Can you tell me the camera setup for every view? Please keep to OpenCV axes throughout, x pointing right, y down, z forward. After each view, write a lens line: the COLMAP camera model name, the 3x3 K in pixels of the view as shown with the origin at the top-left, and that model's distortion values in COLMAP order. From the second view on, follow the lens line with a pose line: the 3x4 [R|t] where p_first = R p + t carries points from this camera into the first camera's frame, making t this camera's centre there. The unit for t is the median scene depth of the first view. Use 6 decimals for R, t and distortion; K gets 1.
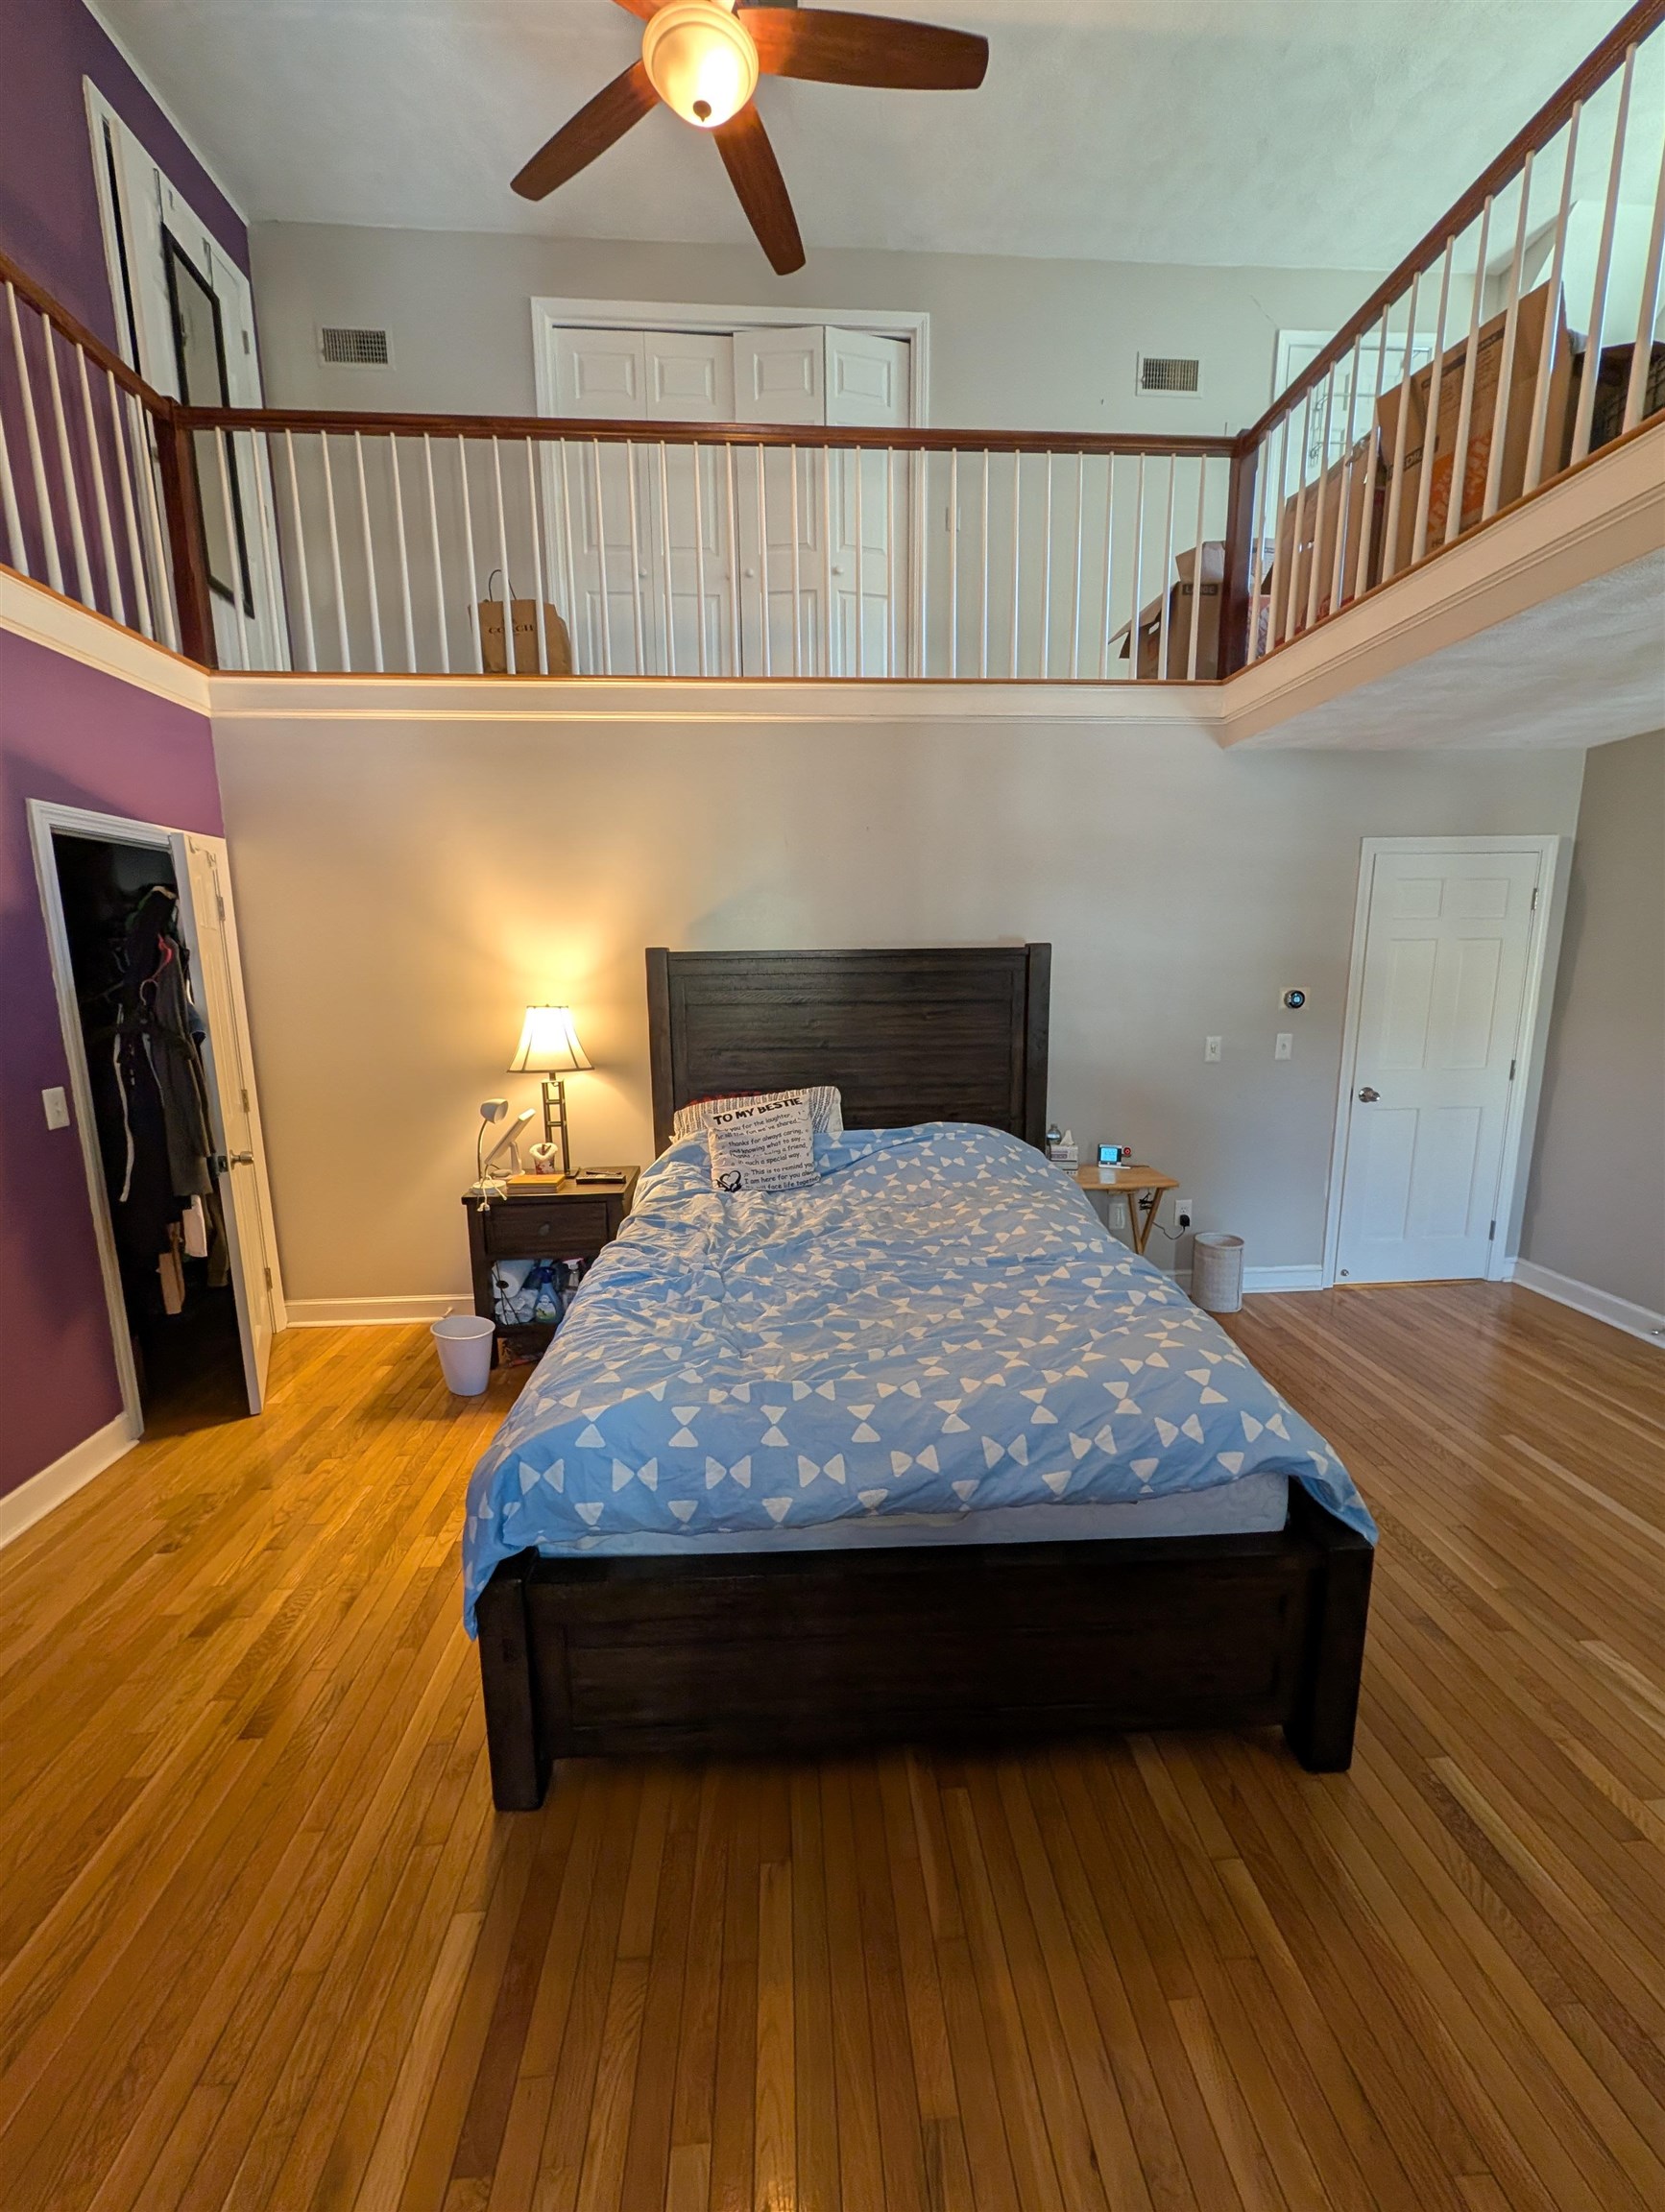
lens RADIAL K [[839.7, 0, 832.5], [0, 839.7, 1106.0], [0, 0, 1]] dist [-0.000985, -0.000200]
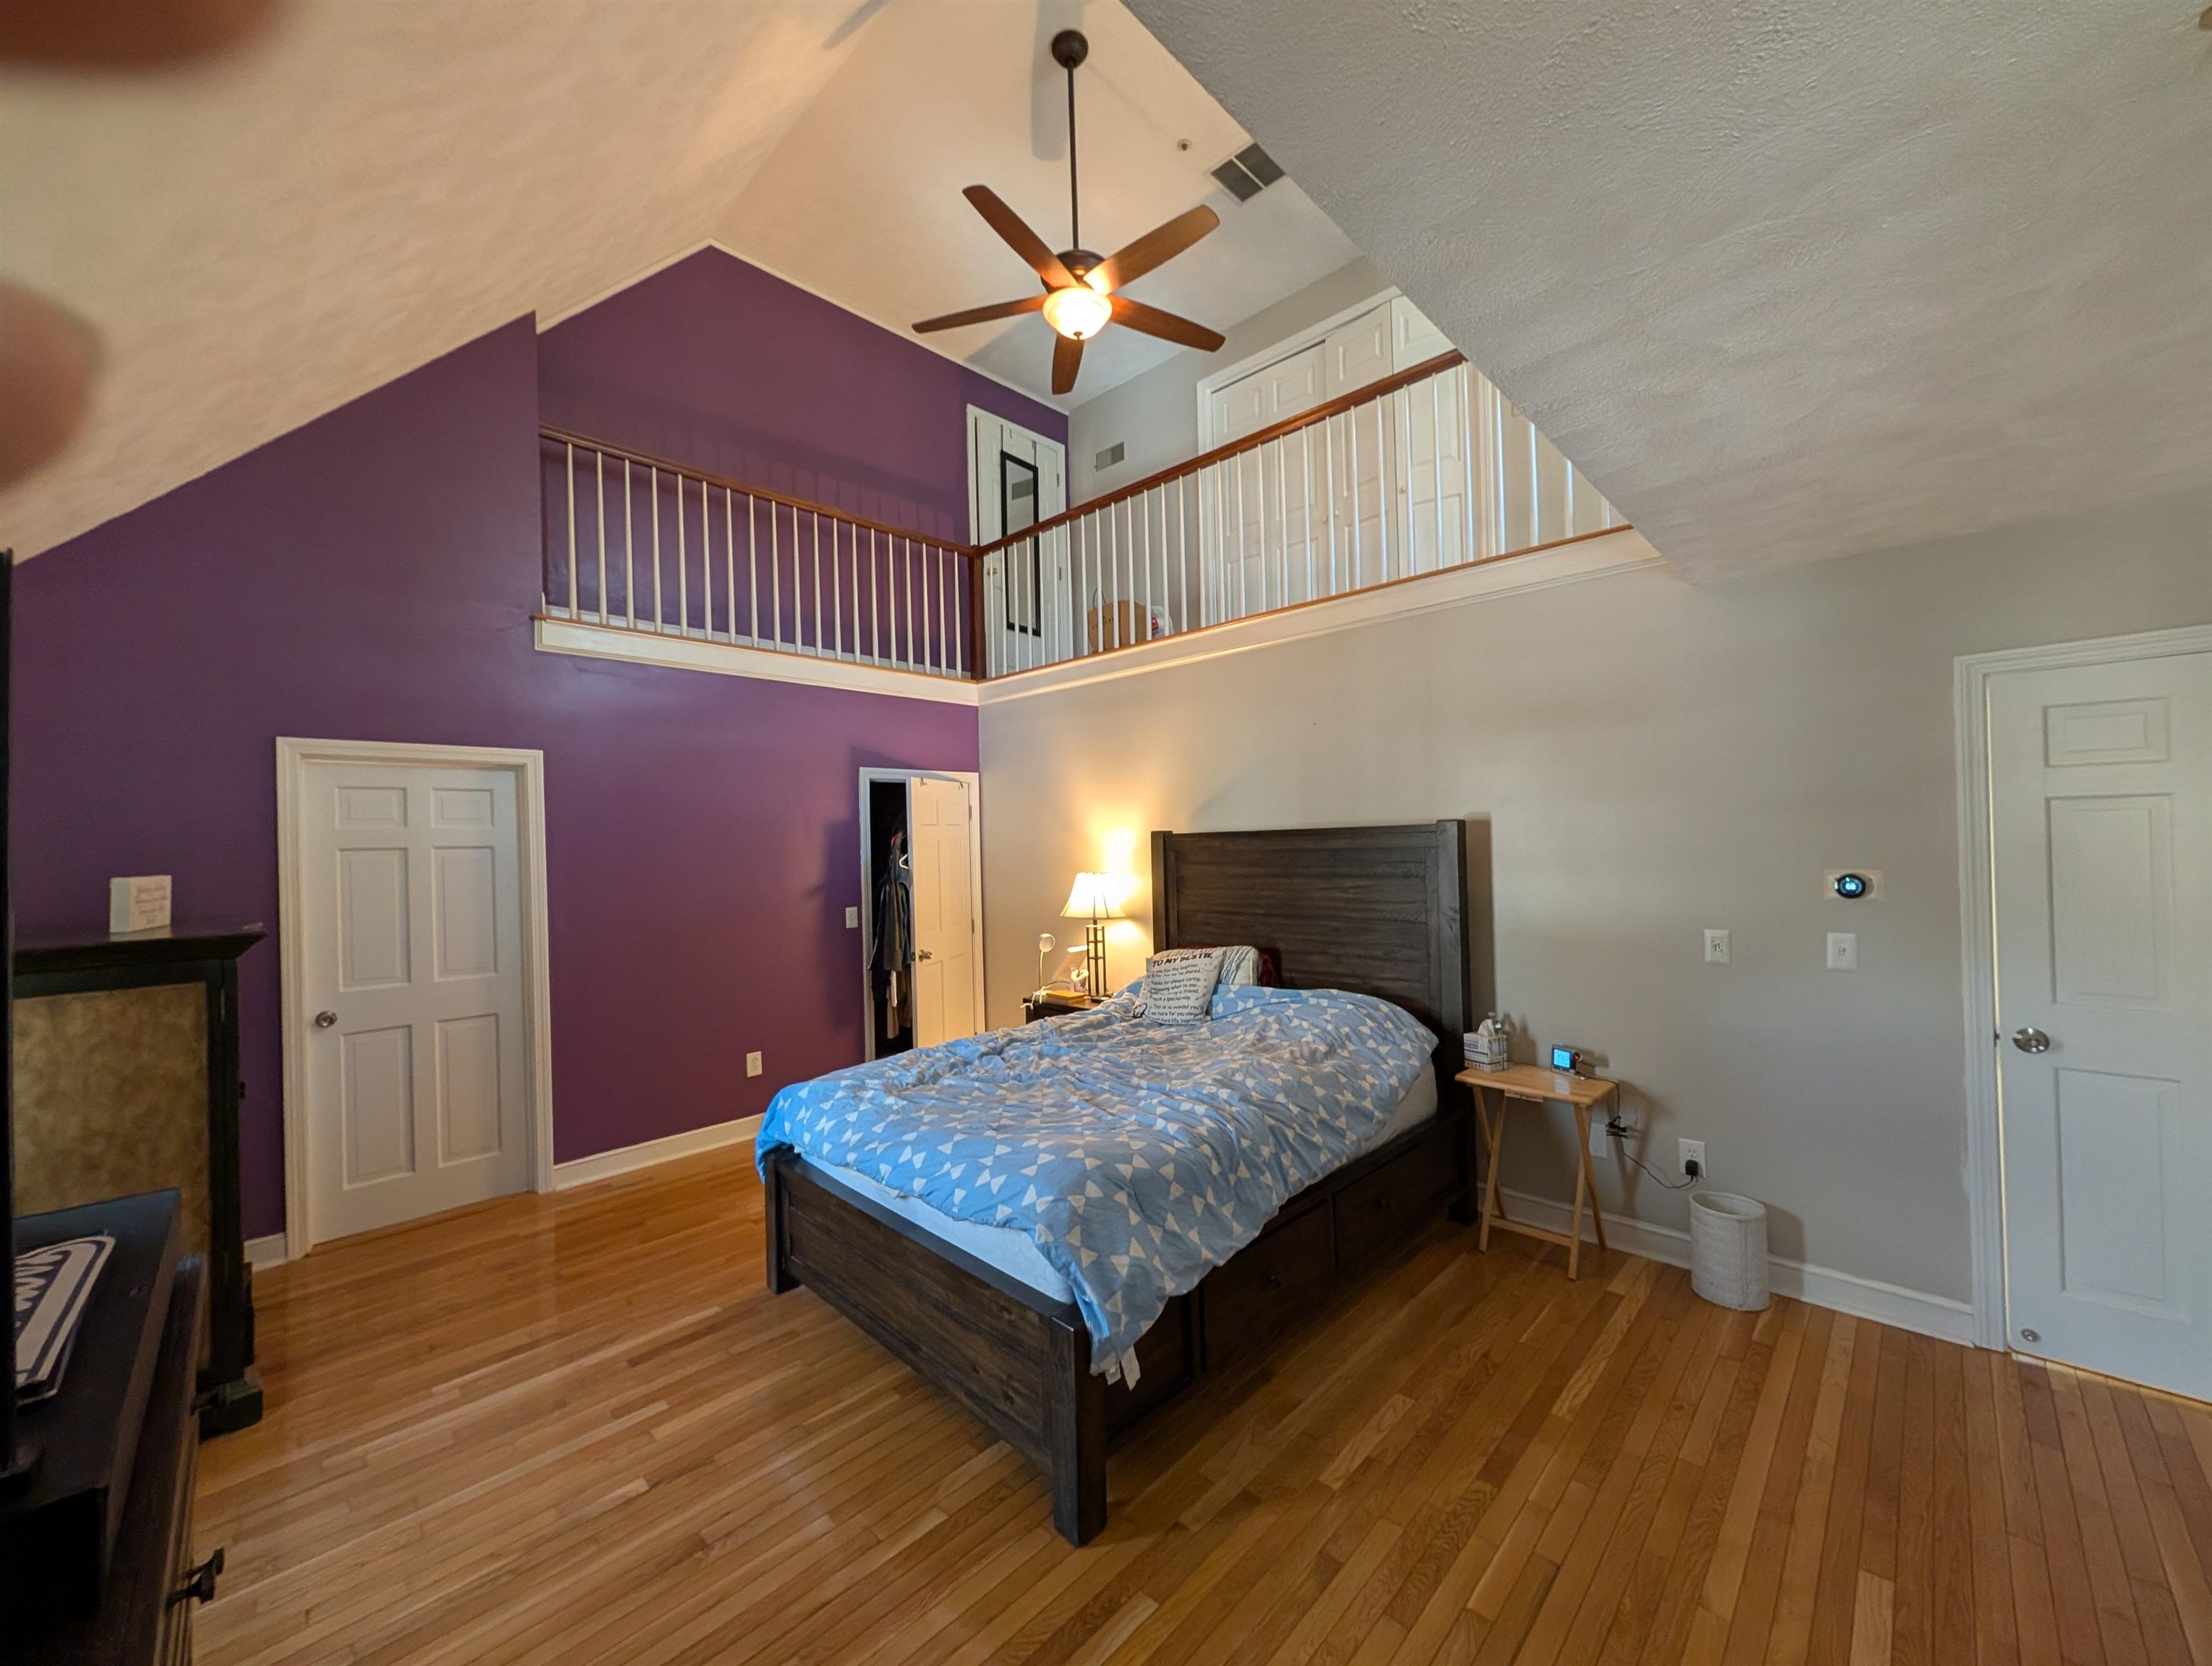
lens RADIAL K [[848.9, 0, 1101.6], [0, 848.9, 839.3], [0, 0, 1]] dist [-0.000895, -0.000060]
pose [[0.672409, -0.008068, -0.740136, 0.715977], [-0.110178, 0.987710, -0.110863, -0.016818], [0.731934, 0.156092, 0.663256, 0.049596]]
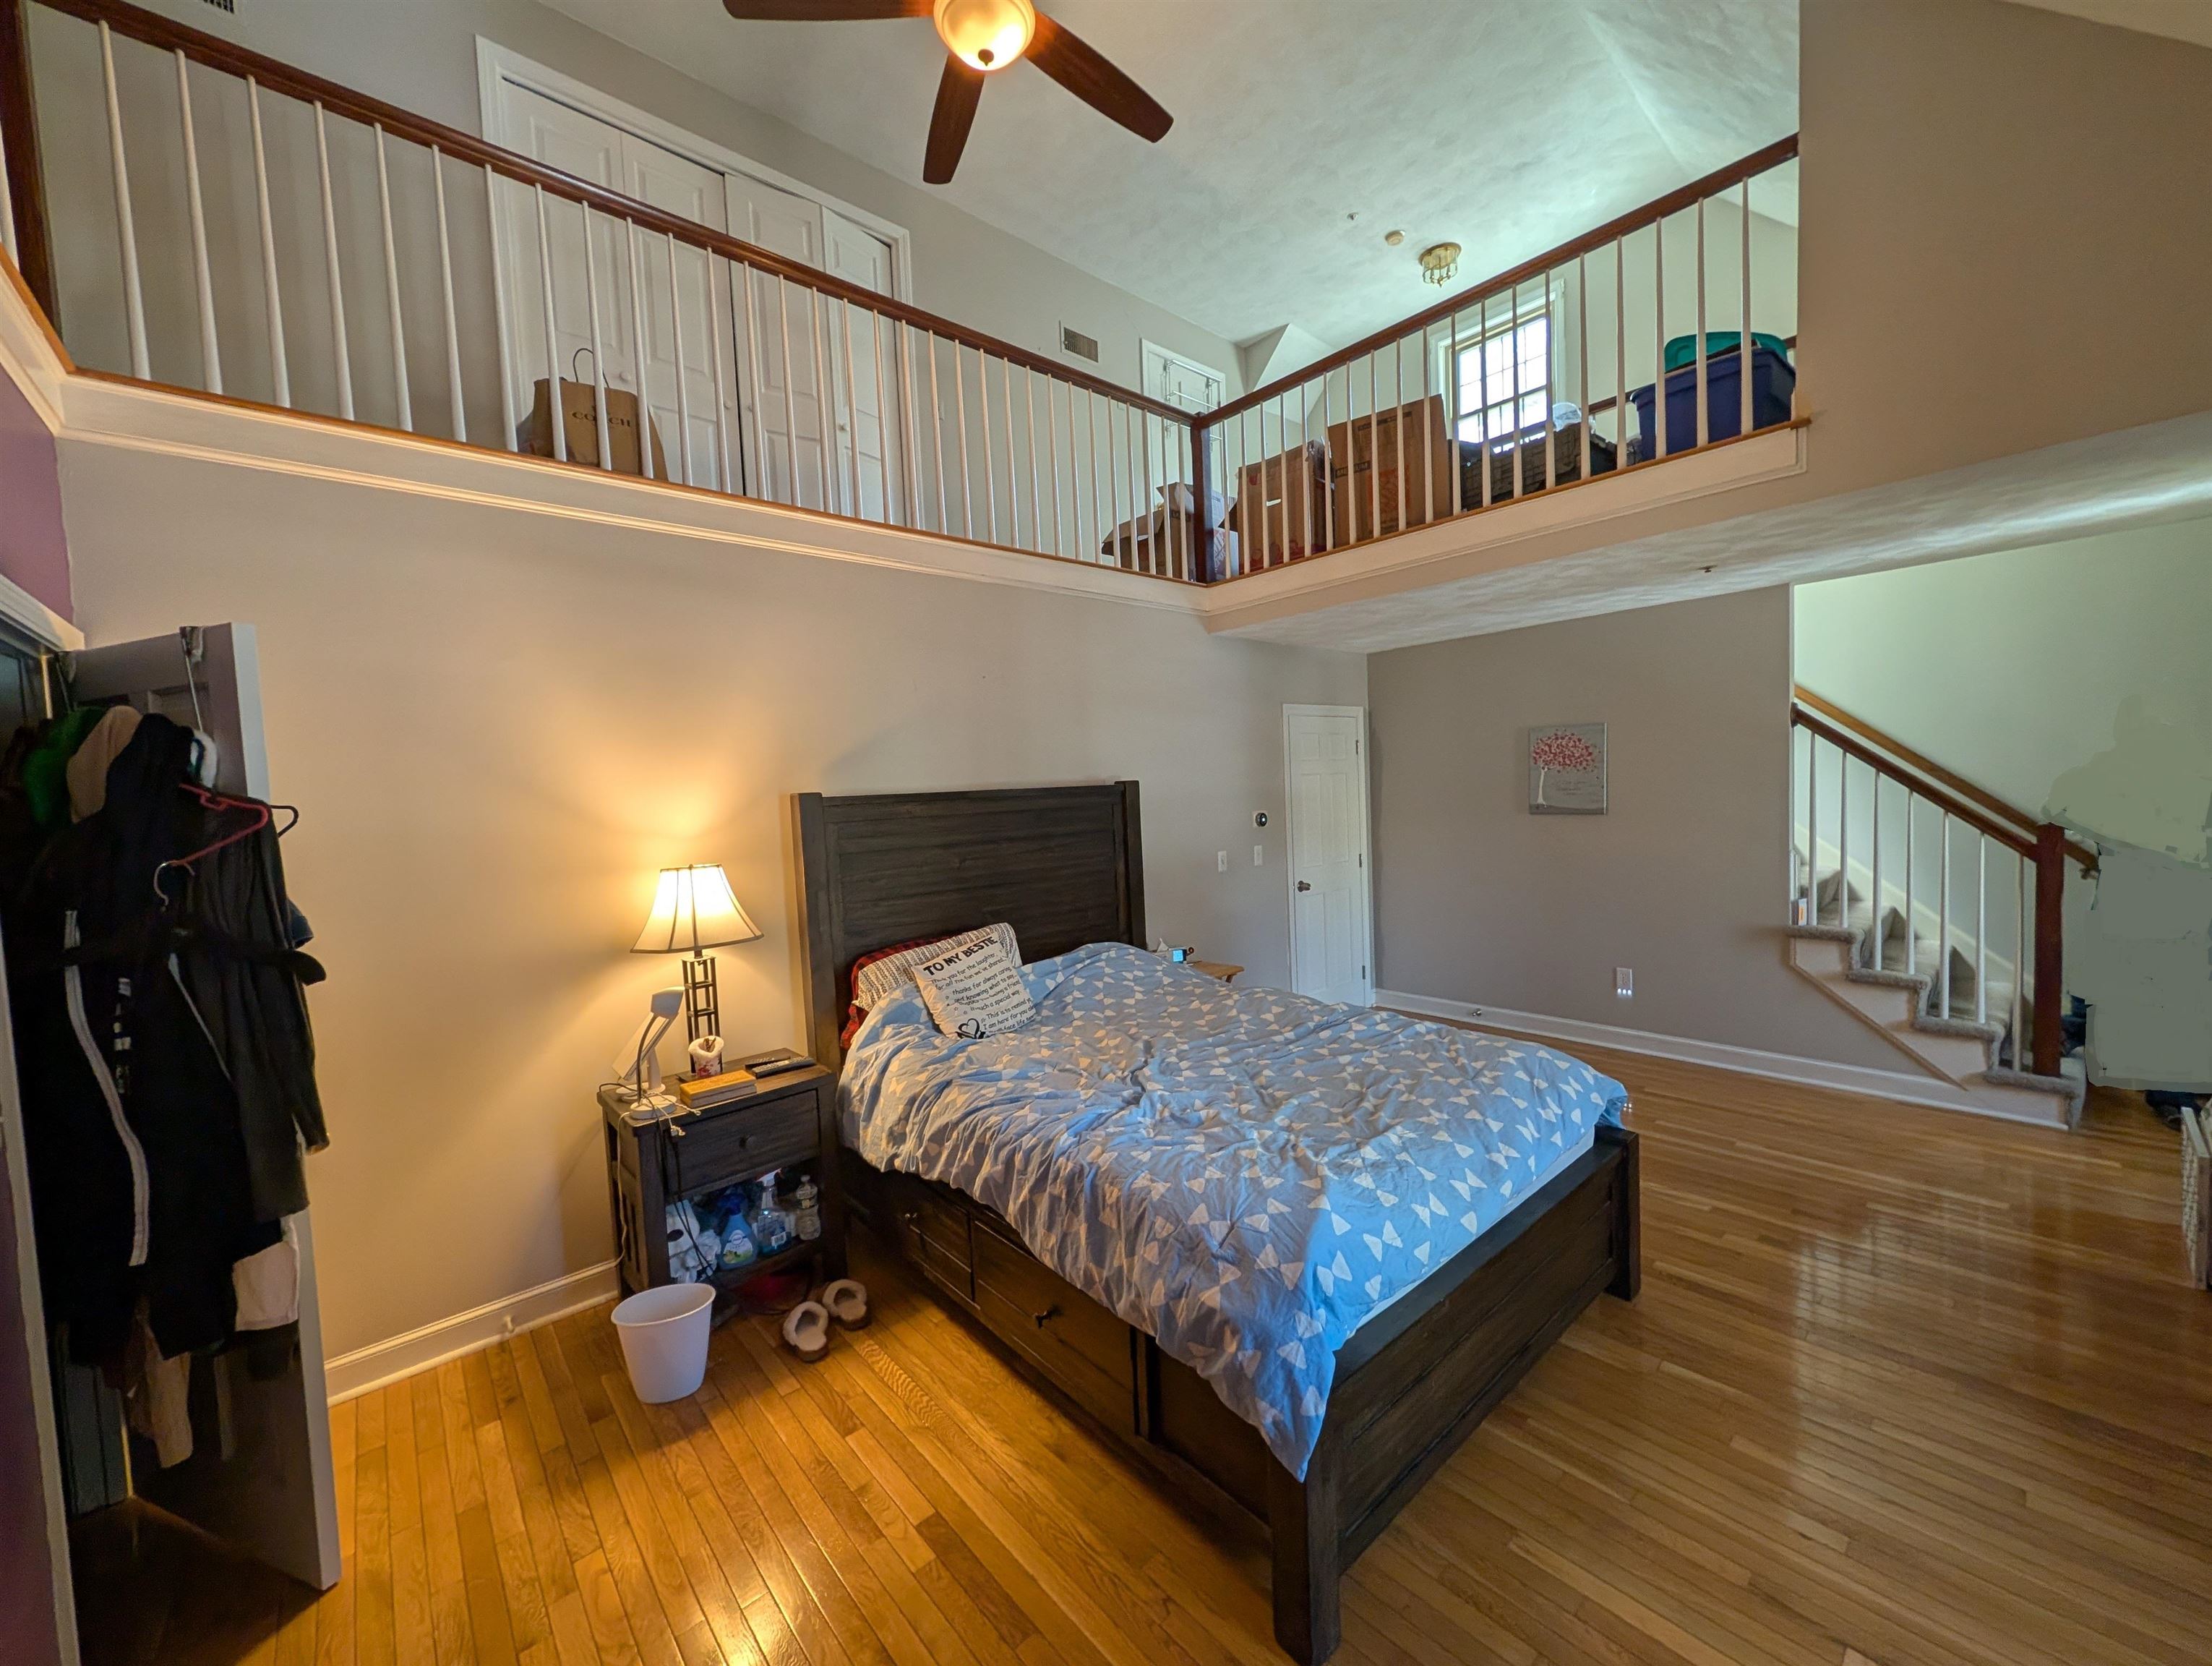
lens RADIAL K [[848.9, 0, 1101.6], [0, 848.9, 839.3], [0, 0, 1]] dist [-0.000895, -0.000060]
pose [[0.785709, -0.059883, 0.615691, -0.520082], [0.143601, 0.985771, -0.087377, -0.016043], [-0.601698, 0.157067, 0.783128, 0.112484]]
